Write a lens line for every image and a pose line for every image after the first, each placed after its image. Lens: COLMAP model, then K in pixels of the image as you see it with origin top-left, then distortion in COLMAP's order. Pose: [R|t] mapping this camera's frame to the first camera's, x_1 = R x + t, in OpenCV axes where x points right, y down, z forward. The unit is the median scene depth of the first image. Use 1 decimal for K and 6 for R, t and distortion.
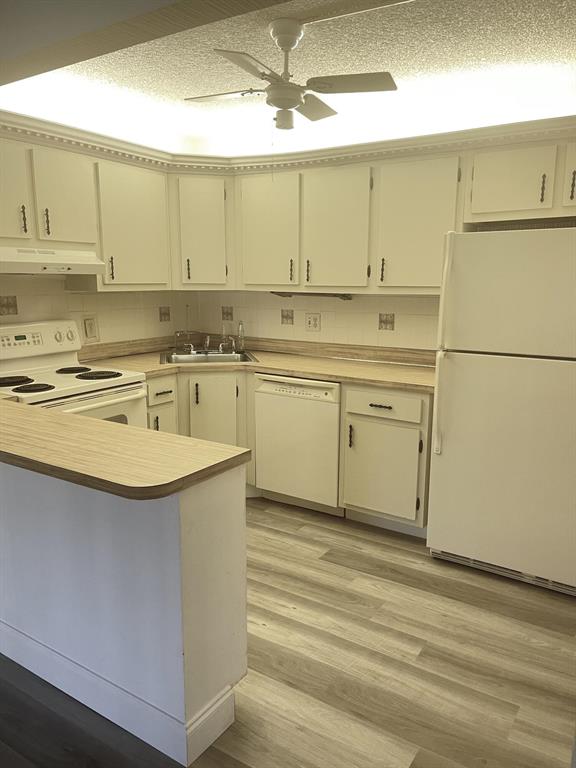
lens RADIAL K [[580.6, 0, 292.7], [0, 580.6, 388.9], [0, 0, 1]] dist [0.060766, -0.057321]
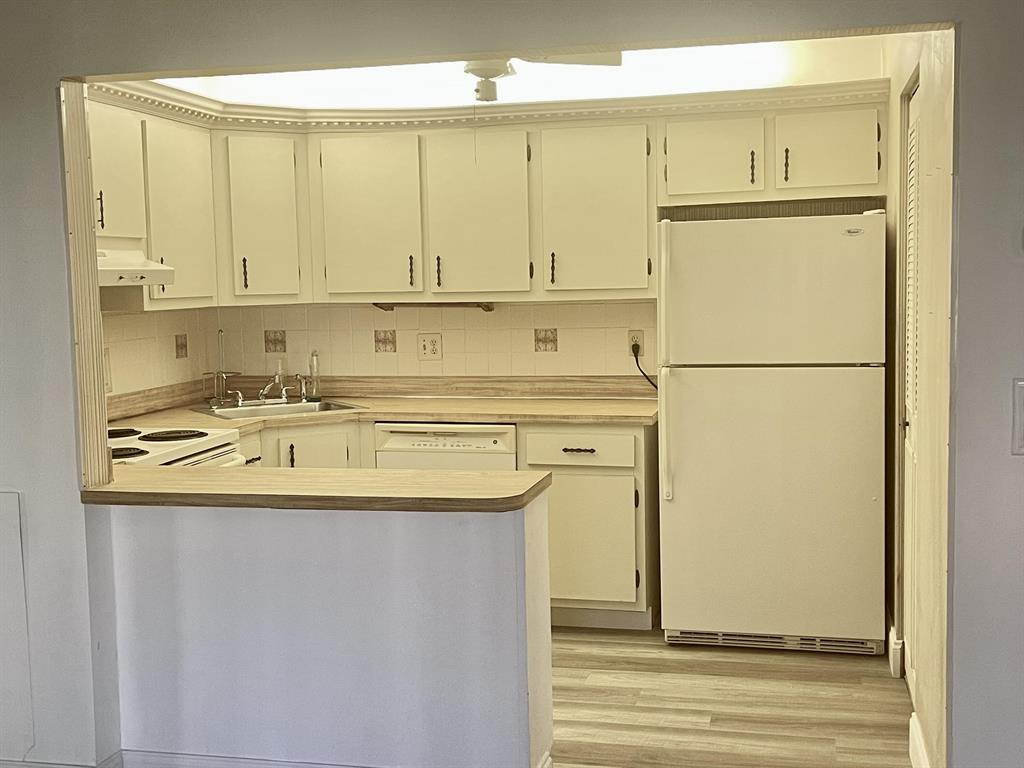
lens RADIAL K [[1249.7, 0, 512.0], [0, 1249.7, 384.0], [0, 0, 1]] dist [0.091561, -0.050182]
pose [[0.942460, -0.054393, 0.329864, -0.426923], [0.088622, 0.992025, -0.089624, 0.077826], [-0.322358, 0.113700, 0.939765, -0.448411]]
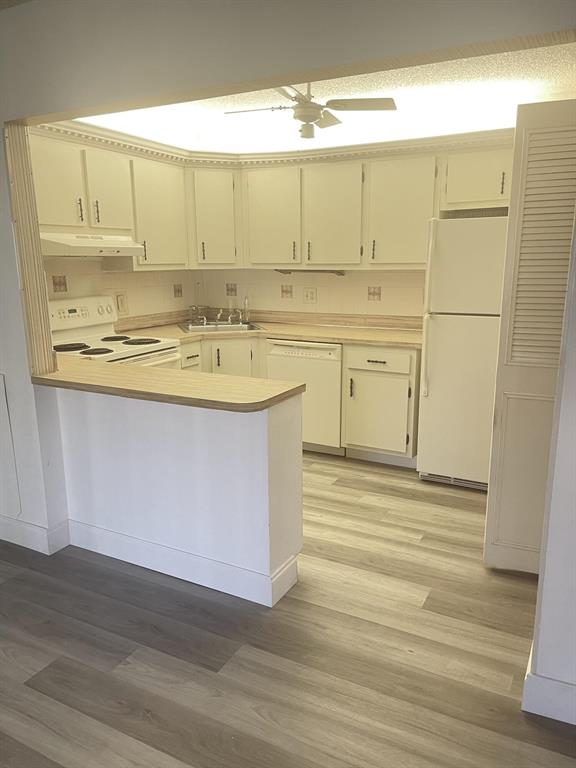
lens RADIAL K [[580.6, 0, 292.7], [0, 580.6, 388.9], [0, 0, 1]] dist [0.060766, -0.057321]
pose [[0.996314, -0.029603, 0.080506, -0.121211], [0.027012, 0.999088, 0.033079, 0.040563], [-0.081411, -0.030782, 0.996205, -0.204371]]
